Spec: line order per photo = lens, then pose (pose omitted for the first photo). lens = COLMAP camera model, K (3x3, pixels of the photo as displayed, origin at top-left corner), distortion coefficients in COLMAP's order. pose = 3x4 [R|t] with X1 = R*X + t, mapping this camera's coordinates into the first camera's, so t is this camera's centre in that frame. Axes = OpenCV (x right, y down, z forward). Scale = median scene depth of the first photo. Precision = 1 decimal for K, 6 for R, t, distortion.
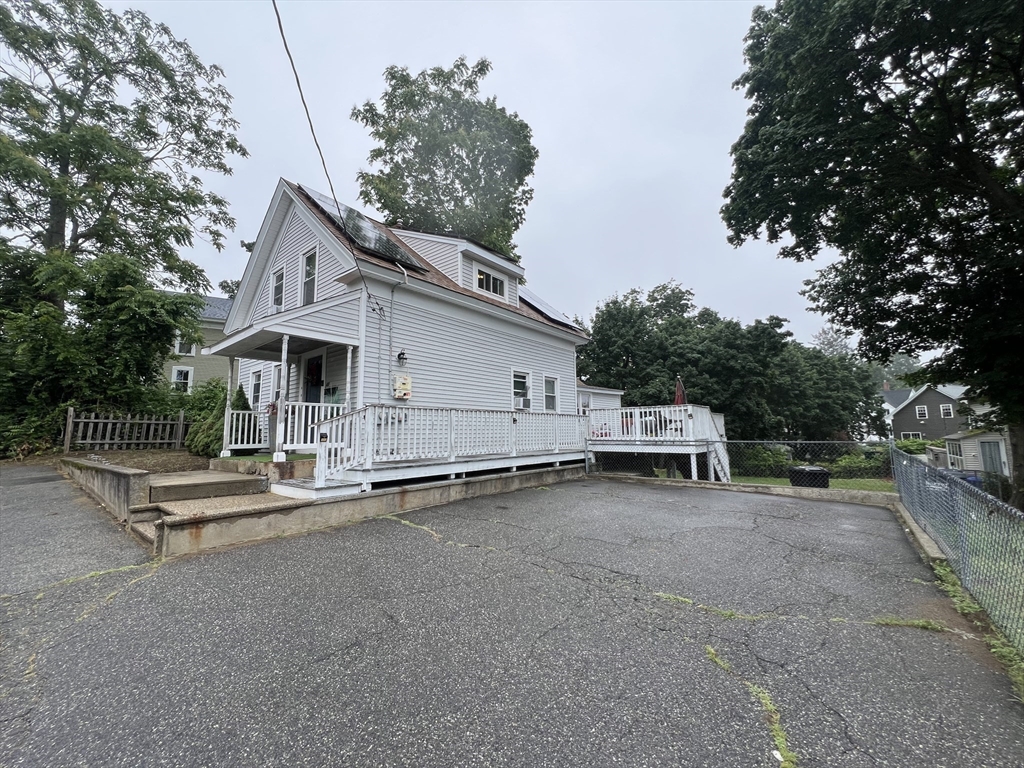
lens RADIAL K [[406.3, 0, 509.2], [0, 406.3, 382.4], [0, 0, 1]] dist [-0.001383, 0.000068]
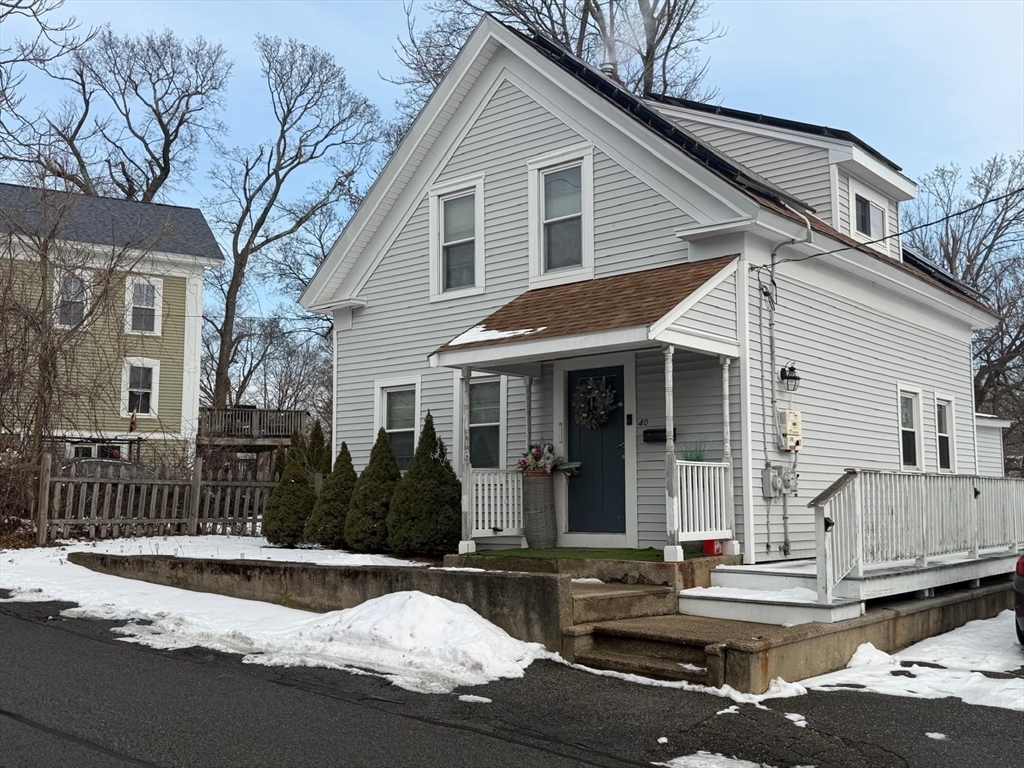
lens RADIAL K [[1030.1, 0, 512.6], [0, 1030.1, 386.5], [0, 0, 1]] dist [0.089289, 0.000000]
pose [[0.999878, 0.011483, -0.010615, -0.627495], [-0.011333, 0.999837, 0.014060, -0.062483], [0.010775, -0.013938, 0.999845, -0.403729]]
